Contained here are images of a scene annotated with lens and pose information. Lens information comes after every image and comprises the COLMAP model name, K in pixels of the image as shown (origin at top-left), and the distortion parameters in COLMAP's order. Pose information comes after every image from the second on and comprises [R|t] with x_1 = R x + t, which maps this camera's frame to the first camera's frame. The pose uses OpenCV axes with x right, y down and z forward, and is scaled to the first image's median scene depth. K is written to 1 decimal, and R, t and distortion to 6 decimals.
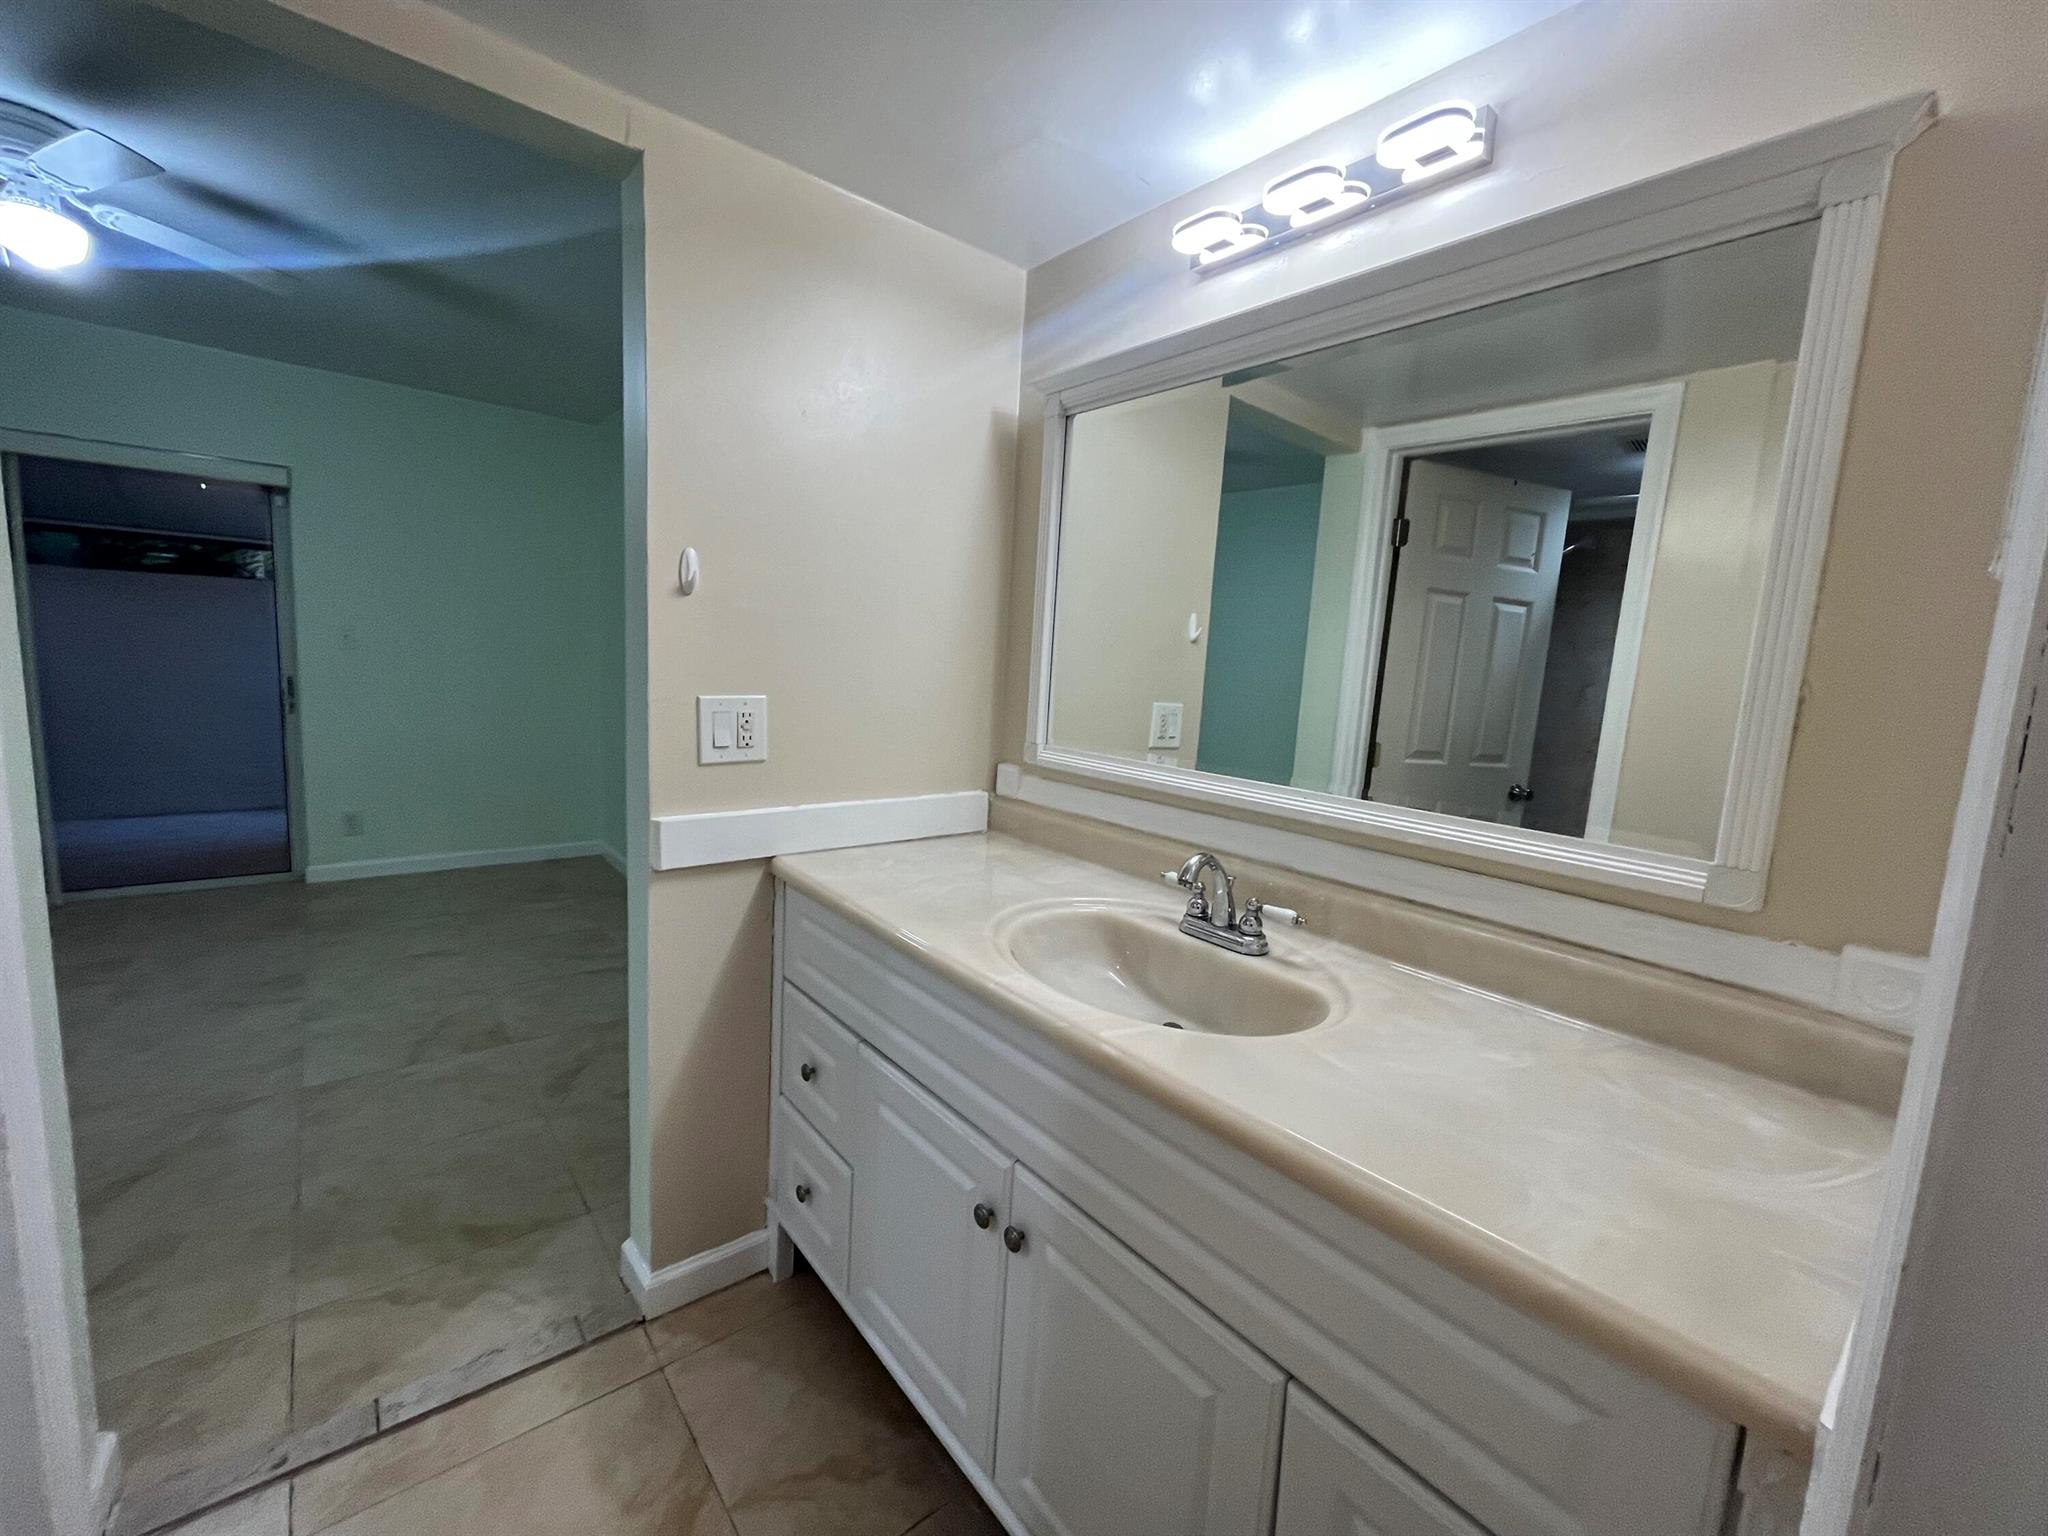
lens RADIAL K [[836.0, 0, 1025.4], [0, 836.0, 770.1], [0, 0, 1]] dist [0.000486, -0.000813]
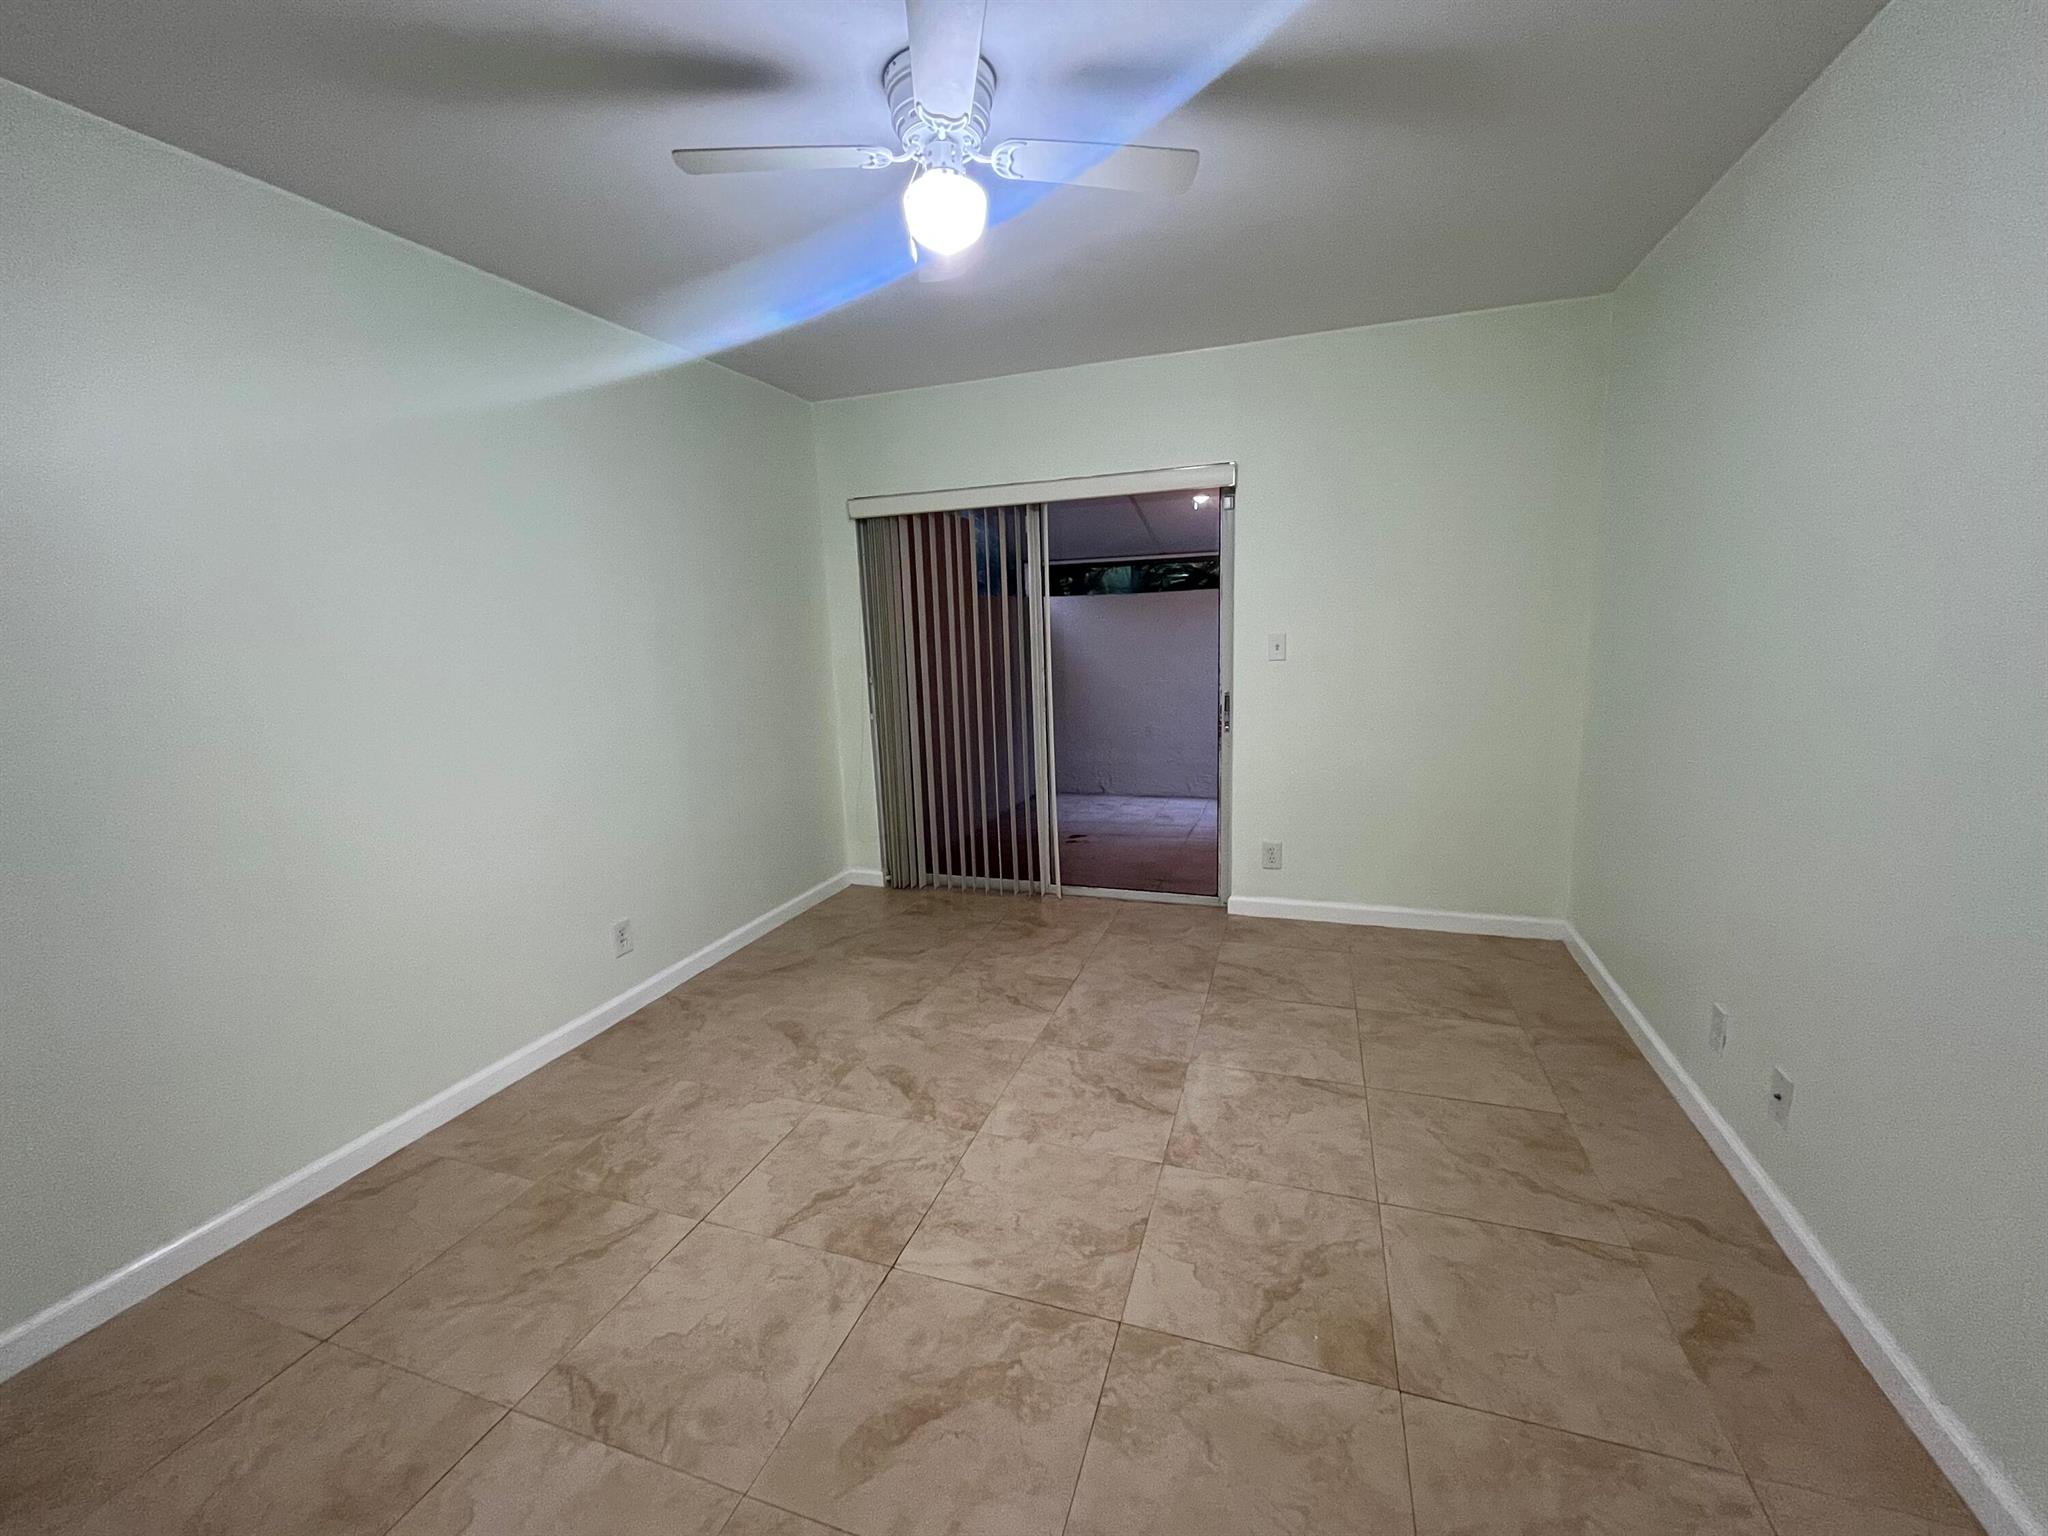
lens RADIAL K [[836.0, 0, 1021.3], [0, 836.0, 761.4], [0, 0, 1]] dist [0.000486, -0.000813]
pose [[0.515278, 0.065913, -0.854484, -0.198157], [-0.046877, 0.997713, 0.048694, -0.069825], [0.855740, 0.014965, 0.517190, 0.325553]]
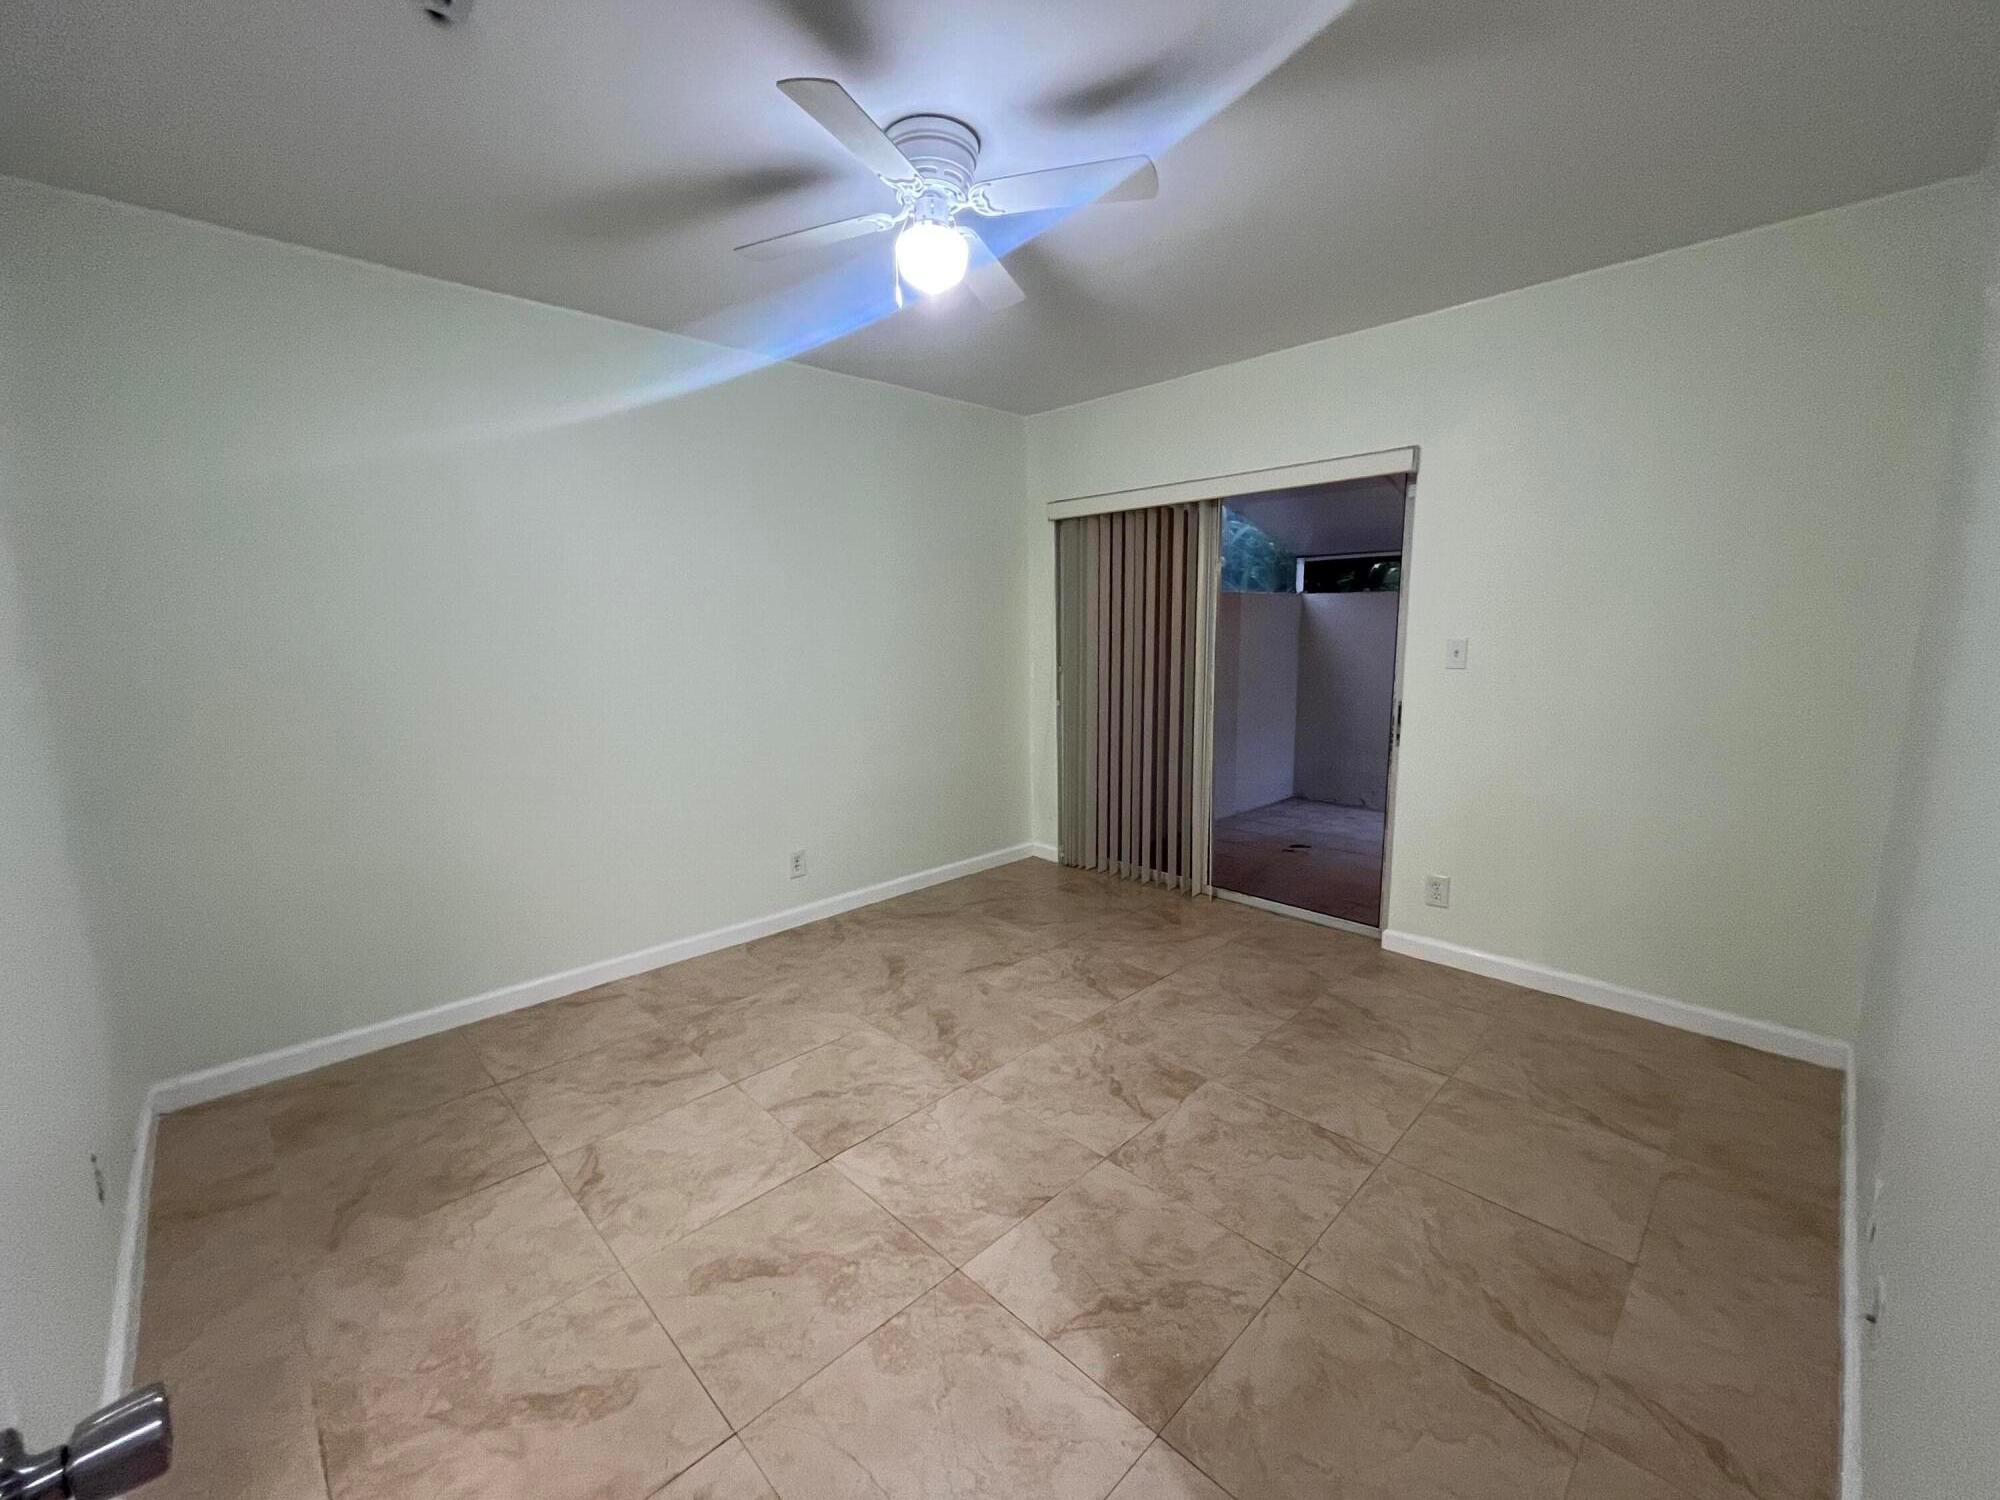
lens RADIAL K [[816.4, 0, 991.3], [0, 816.4, 741.5], [0, 0, 1]] dist [0.000486, -0.000813]
pose [[0.077991, 0.082789, -0.993511, -0.100952], [-0.114378, 0.990709, 0.073576, -0.085648], [0.990371, 0.107898, 0.086735, 0.533298]]
